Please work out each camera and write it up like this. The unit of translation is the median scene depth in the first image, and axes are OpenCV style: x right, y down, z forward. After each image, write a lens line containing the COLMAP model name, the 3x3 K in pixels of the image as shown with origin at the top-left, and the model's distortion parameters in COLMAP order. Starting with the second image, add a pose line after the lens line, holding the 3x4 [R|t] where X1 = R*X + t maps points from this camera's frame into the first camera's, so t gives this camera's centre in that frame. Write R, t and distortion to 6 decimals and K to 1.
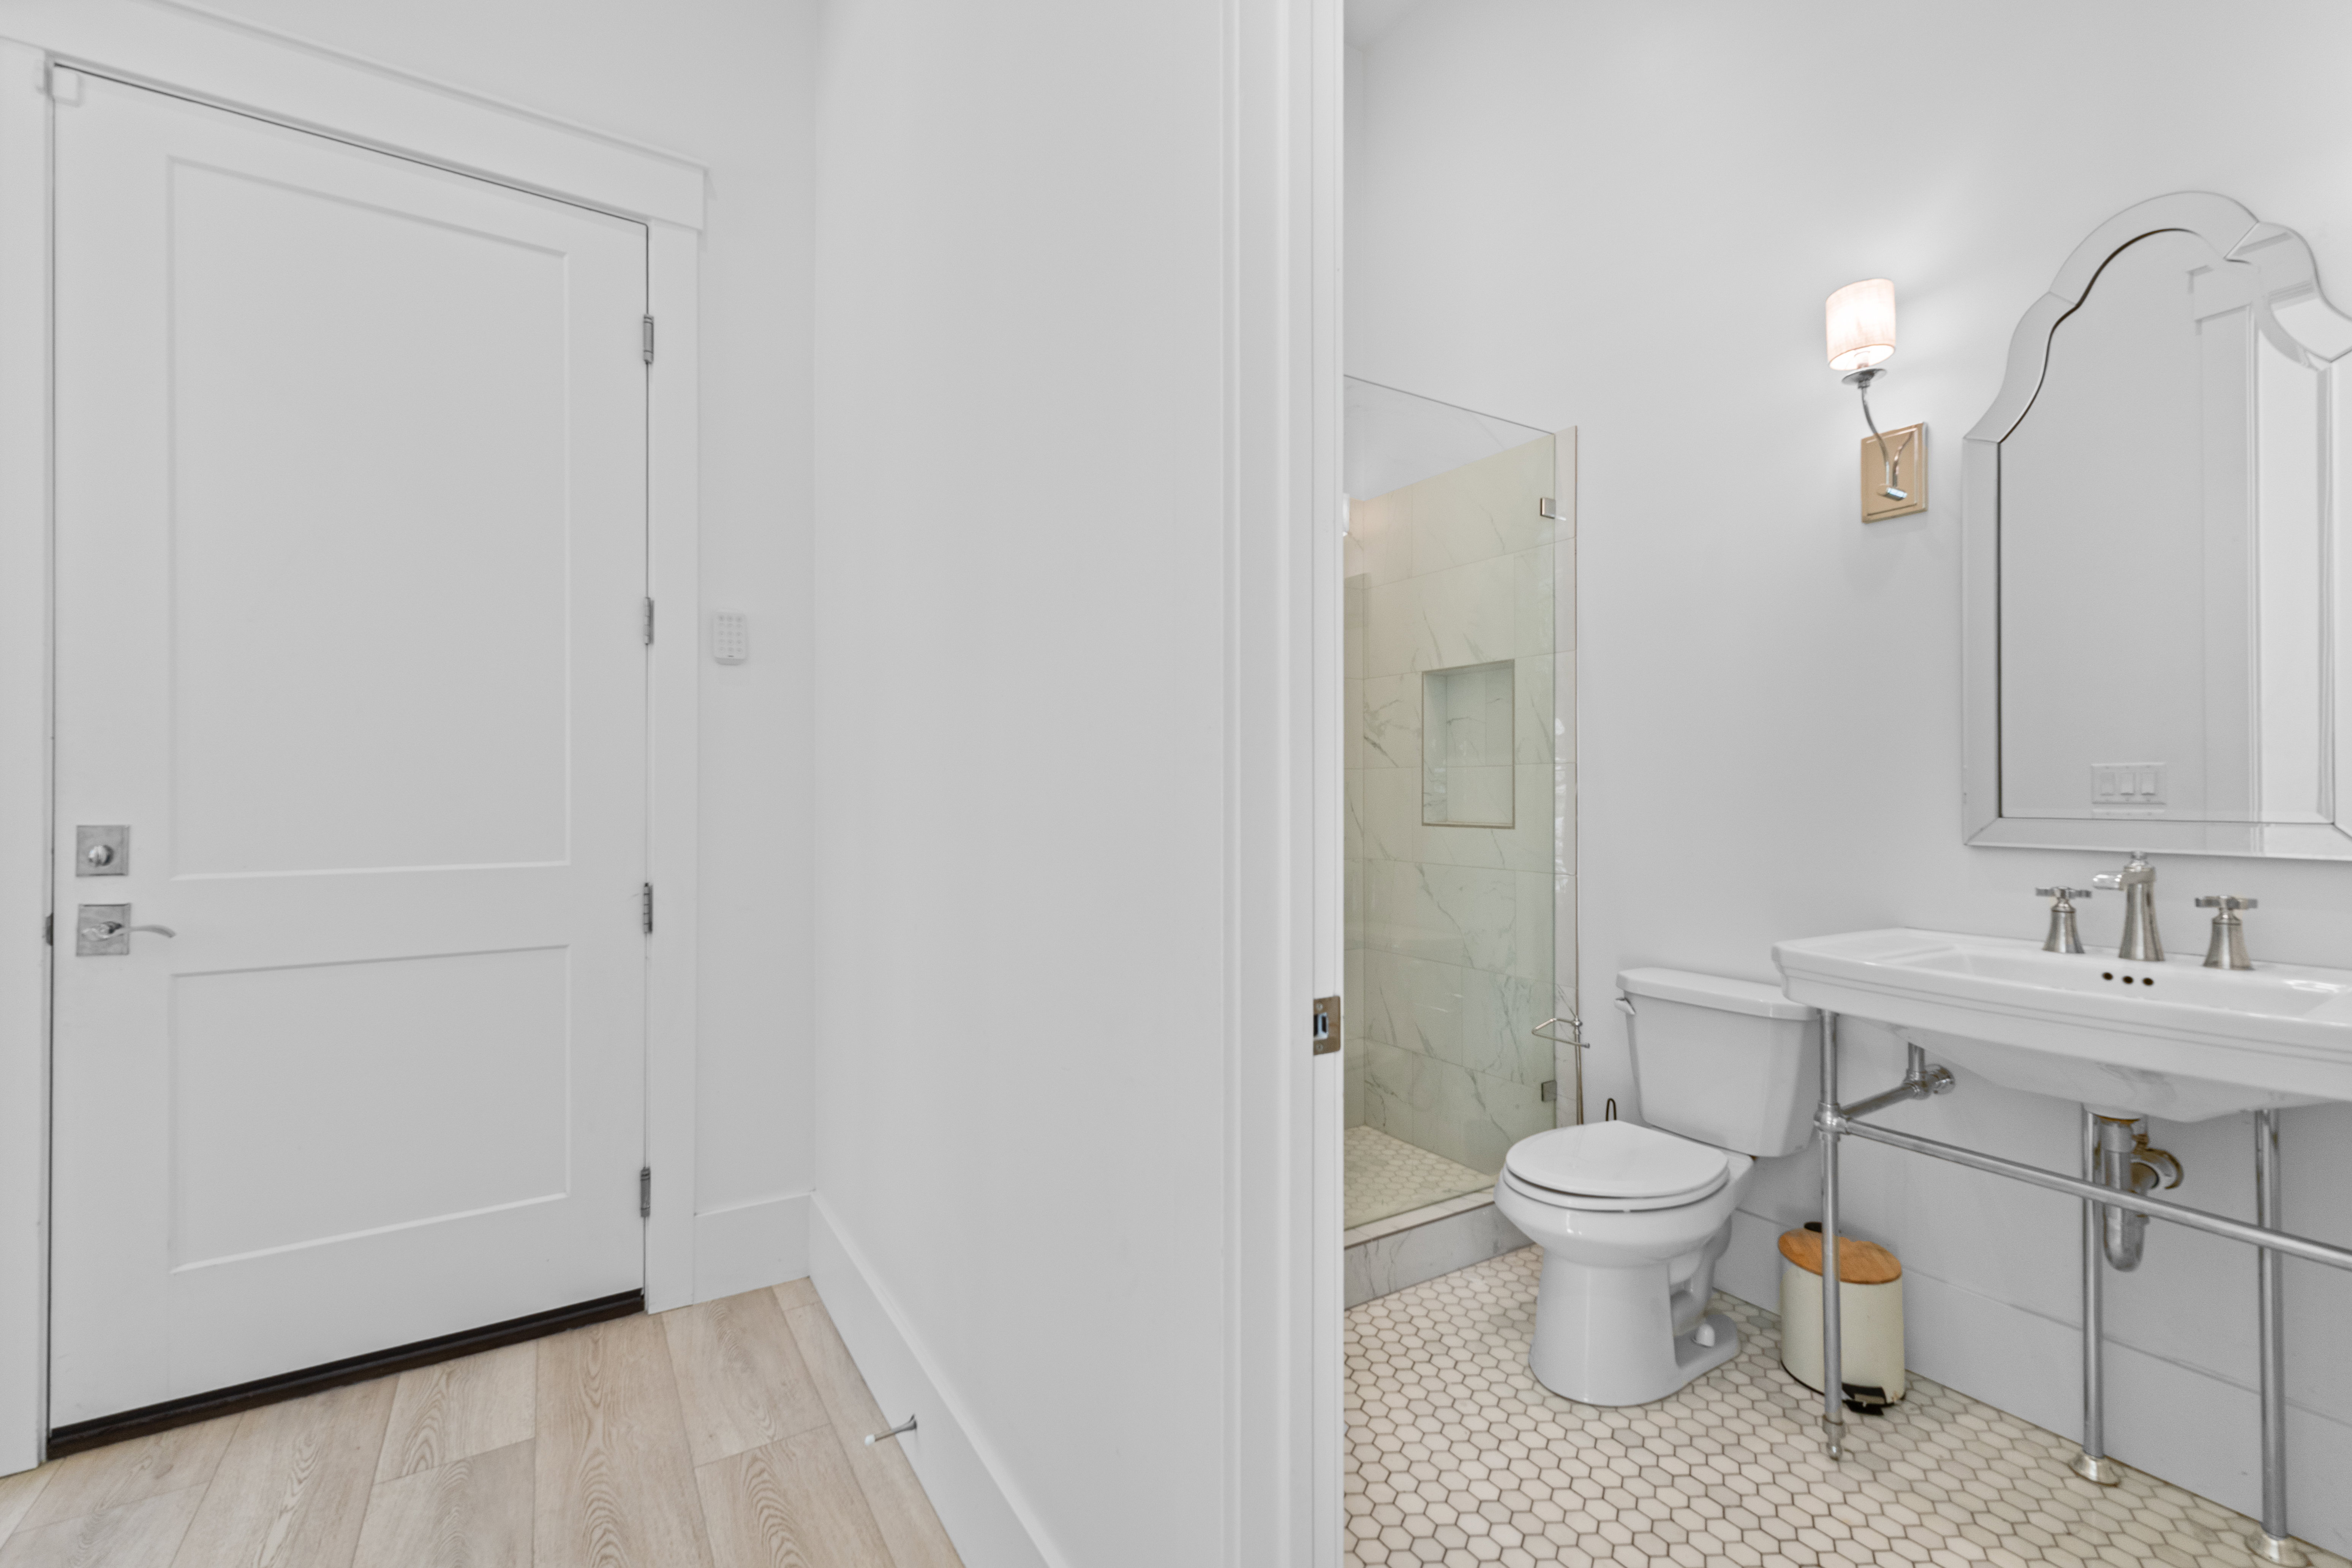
lens RADIAL K [[987.6, 0, 1157.3], [0, 987.6, 786.2], [0, 0, 1]] dist [0.002996, 0.000156]
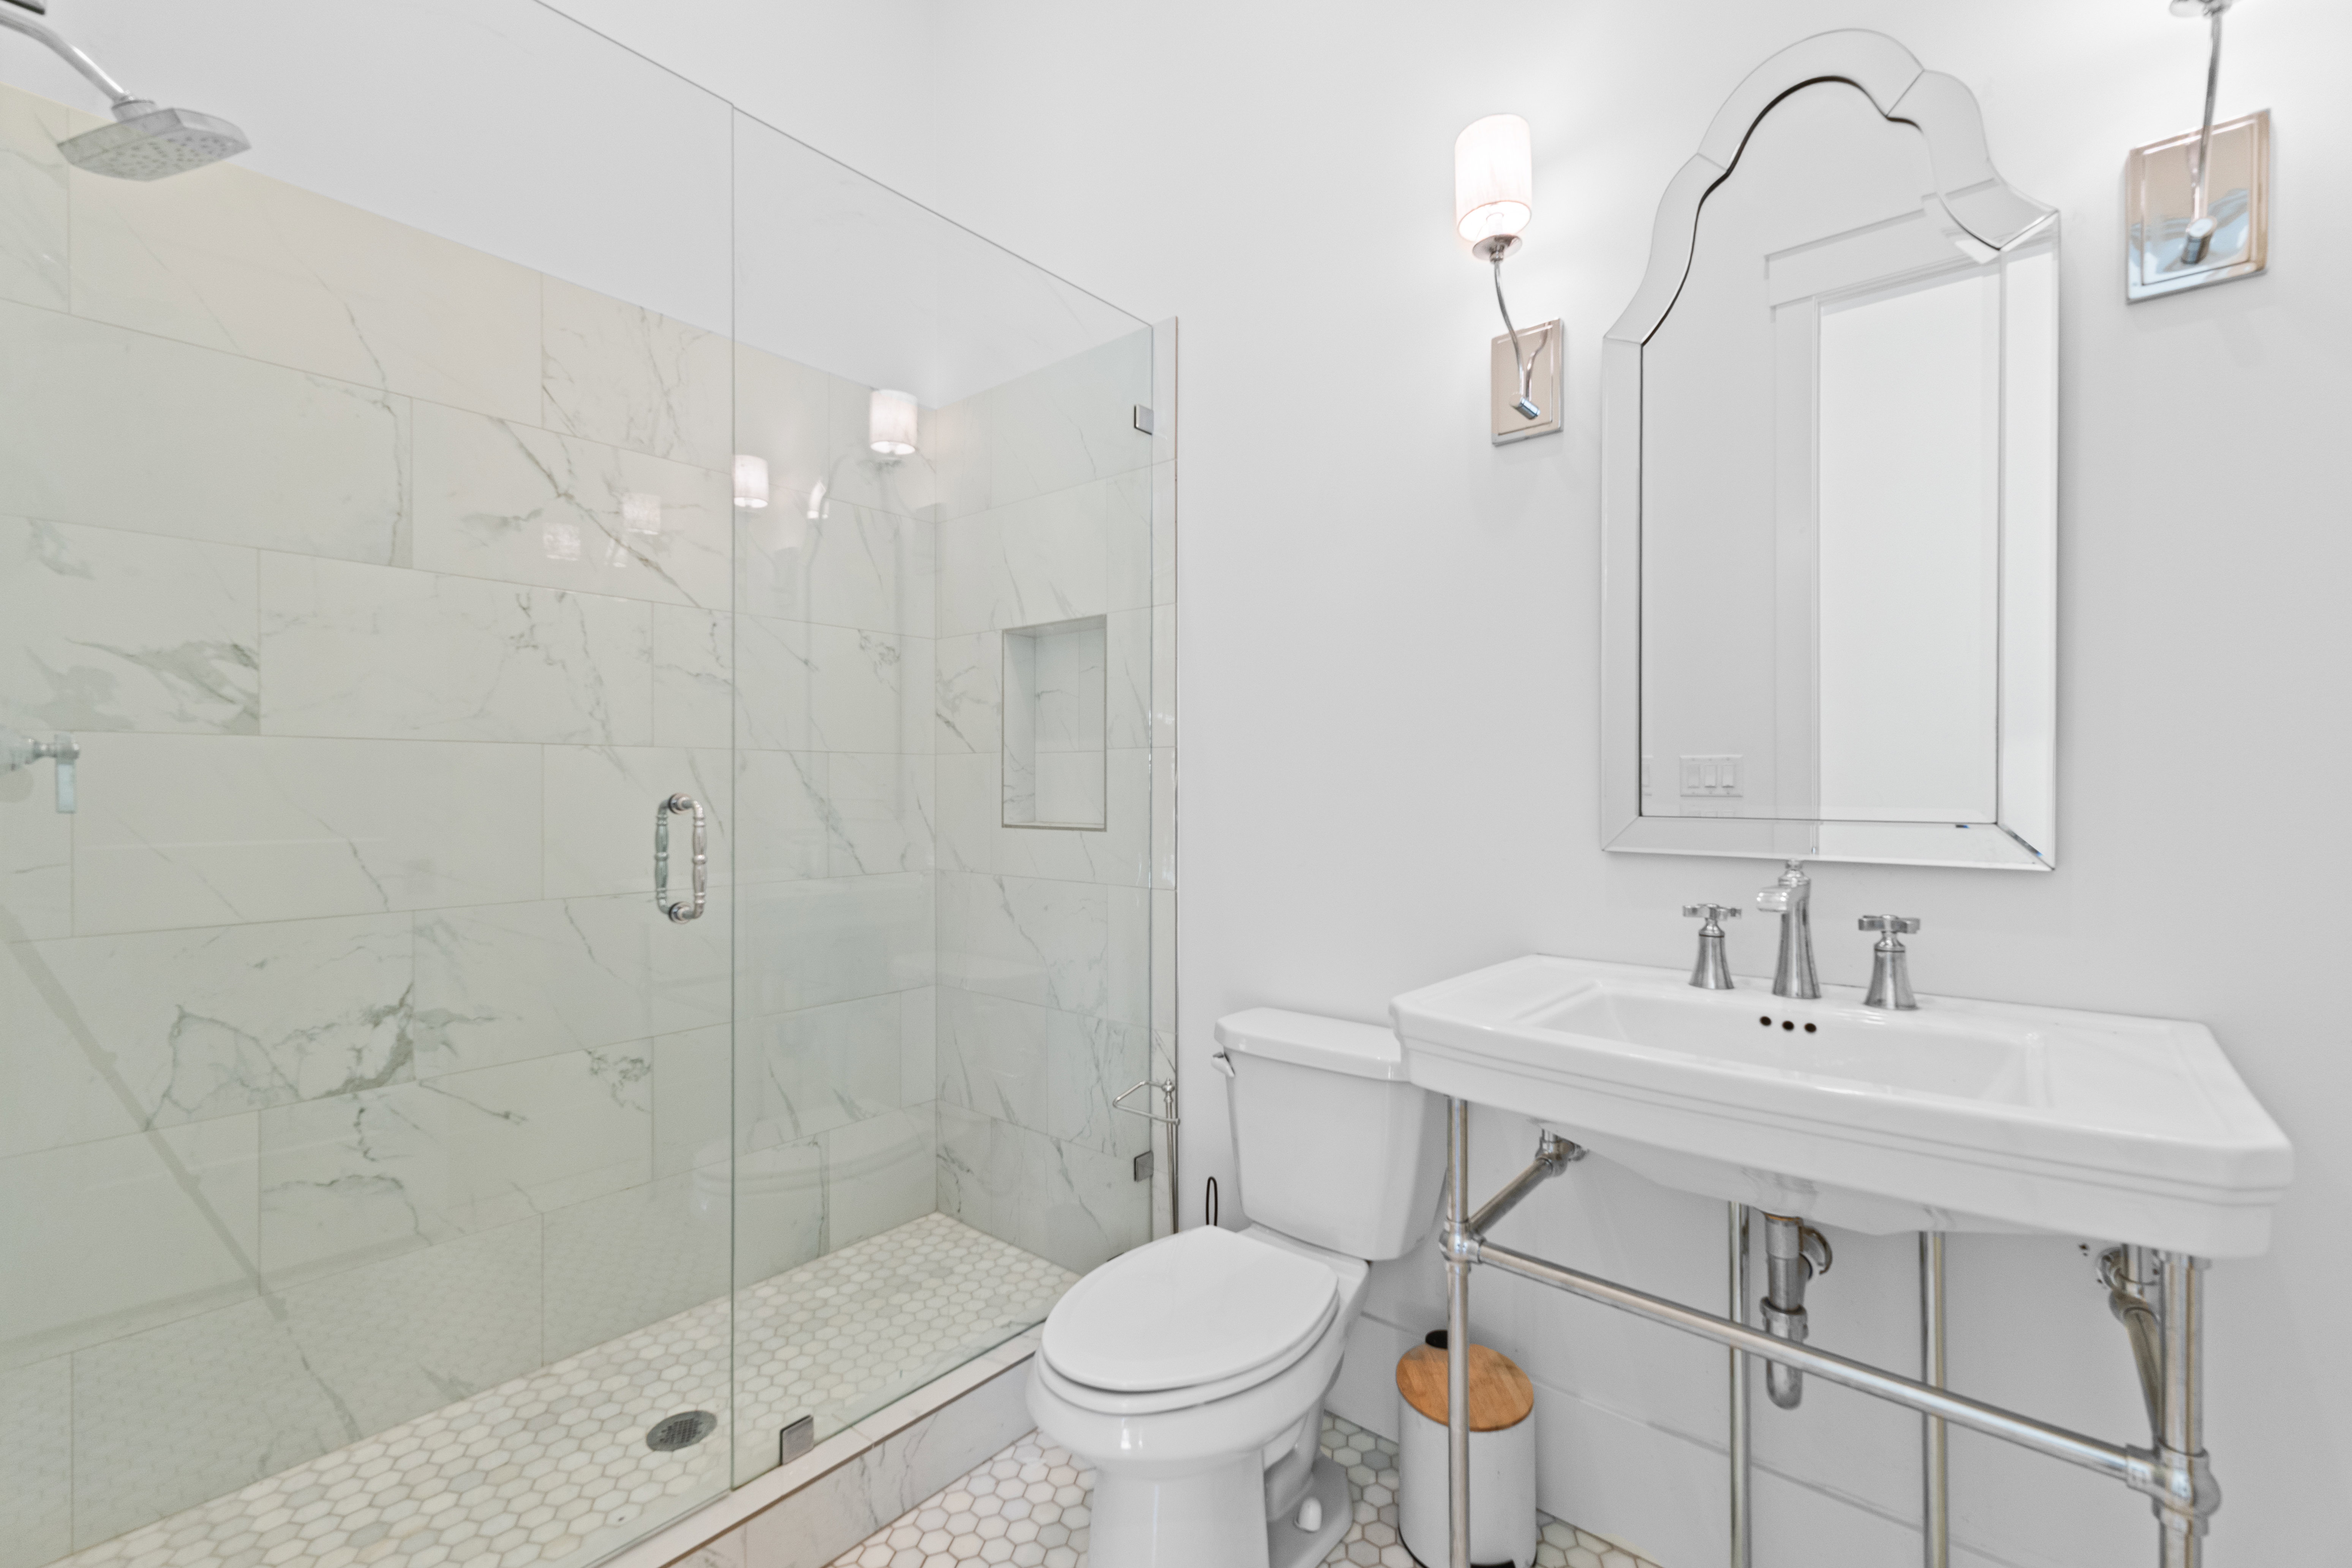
lens RADIAL K [[987.6, 0, 1157.3], [0, 987.6, 786.2], [0, 0, 1]] dist [0.002996, 0.000156]
pose [[0.950256, -0.000127, 0.311469, 0.216741], [-0.002176, 0.999973, 0.007044, 0.002336], [-0.311461, -0.007372, 0.950230, 0.338842]]
